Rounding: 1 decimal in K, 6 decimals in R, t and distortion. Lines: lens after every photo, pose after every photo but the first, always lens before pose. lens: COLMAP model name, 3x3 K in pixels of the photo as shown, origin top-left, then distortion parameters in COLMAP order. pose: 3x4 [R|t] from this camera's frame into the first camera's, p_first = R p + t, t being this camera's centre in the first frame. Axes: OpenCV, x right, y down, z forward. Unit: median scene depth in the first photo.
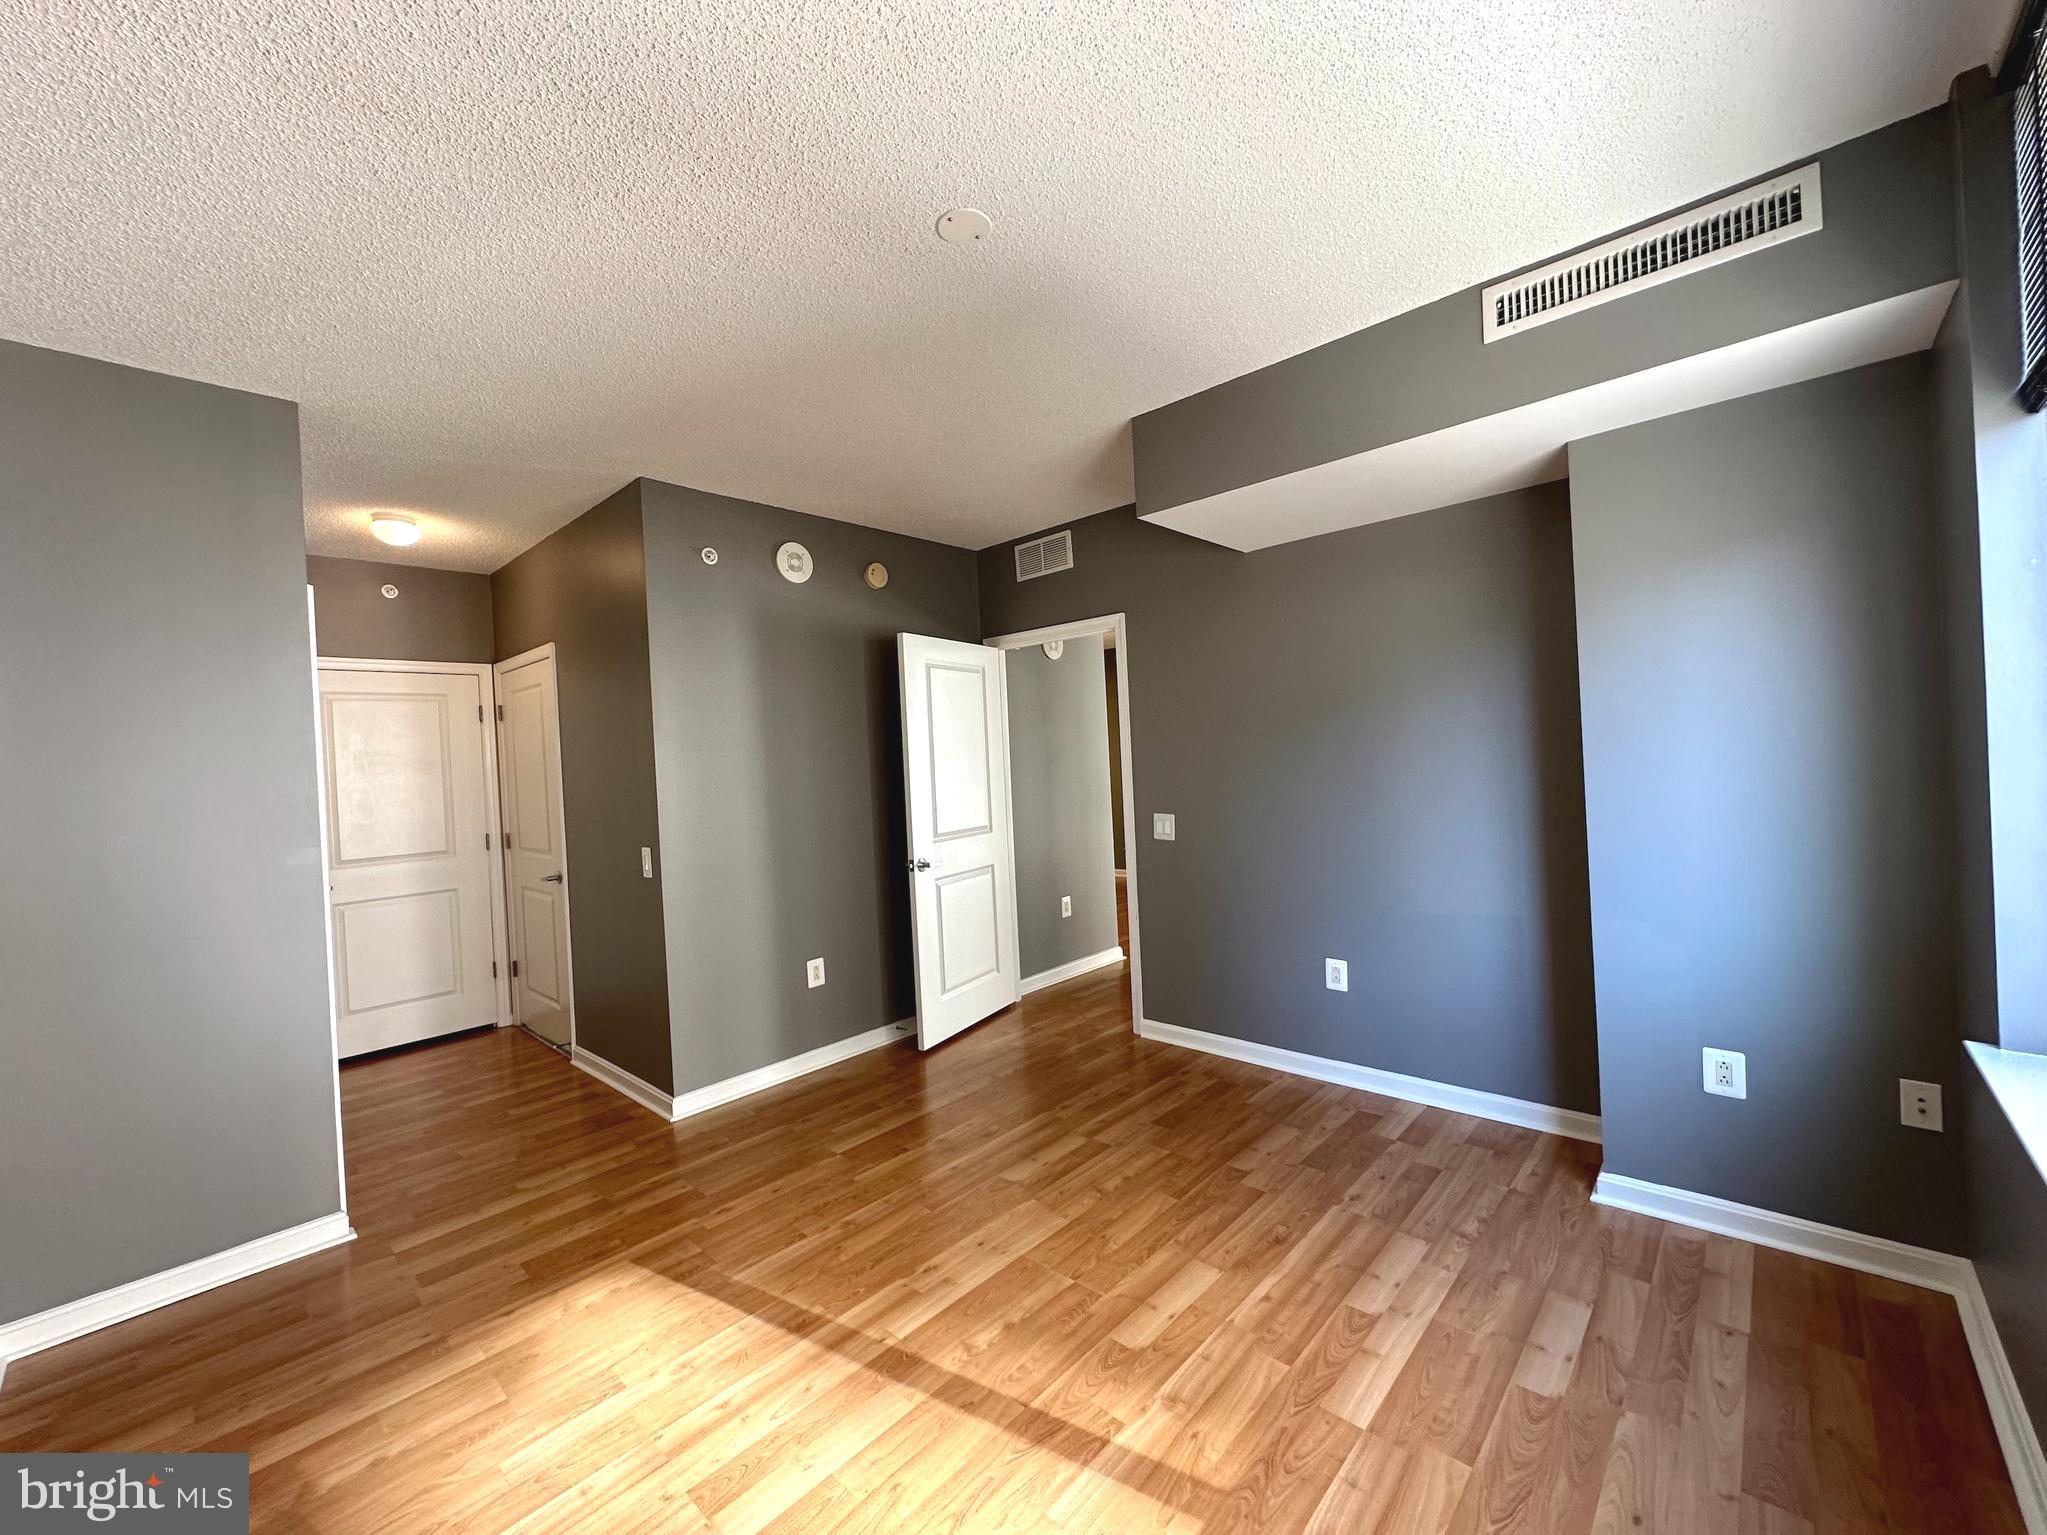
lens RADIAL K [[822.4, 0, 1028.8], [0, 822.4, 768.9], [0, 0, 1]] dist [-0.001759, 0.000224]
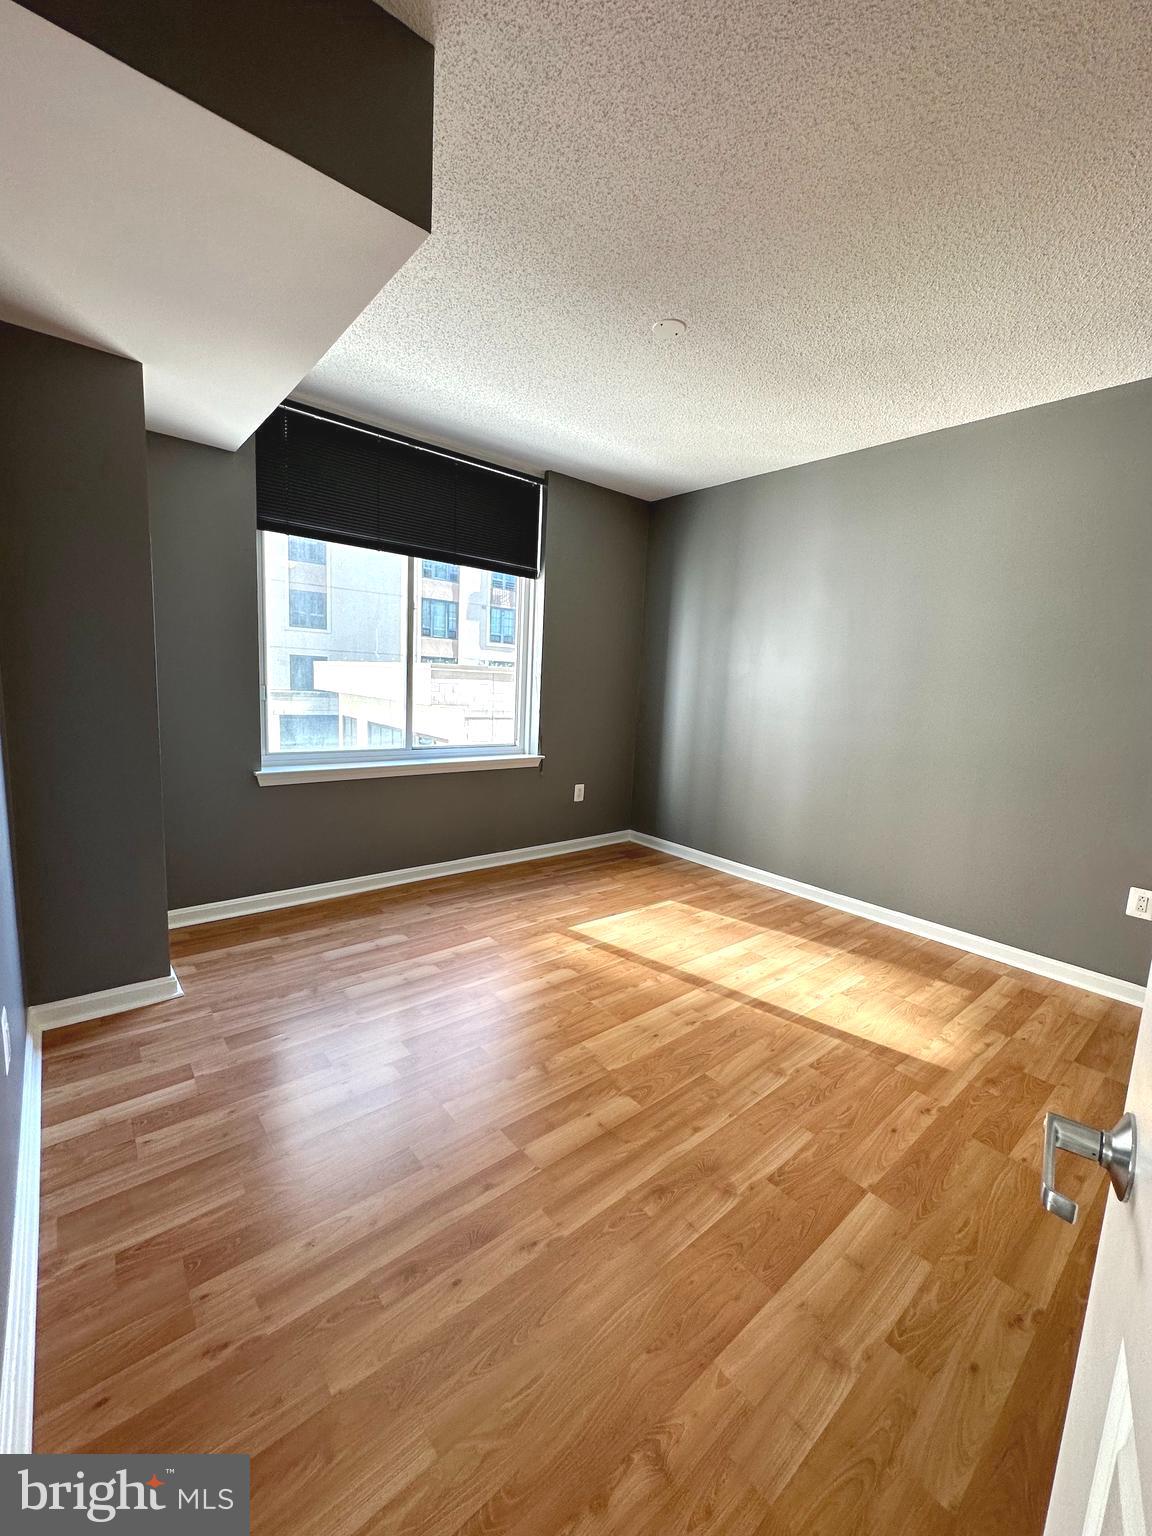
lens RADIAL K [[617.1, 0, 579.6], [0, 617.1, 765.1], [0, 0, 1]] dist [-0.001759, 0.000224]
pose [[-0.992147, -0.014984, 0.124180, -0.063734], [0.003280, 0.989341, 0.145581, 0.029897], [-0.125038, 0.144845, -0.981522, 2.221967]]
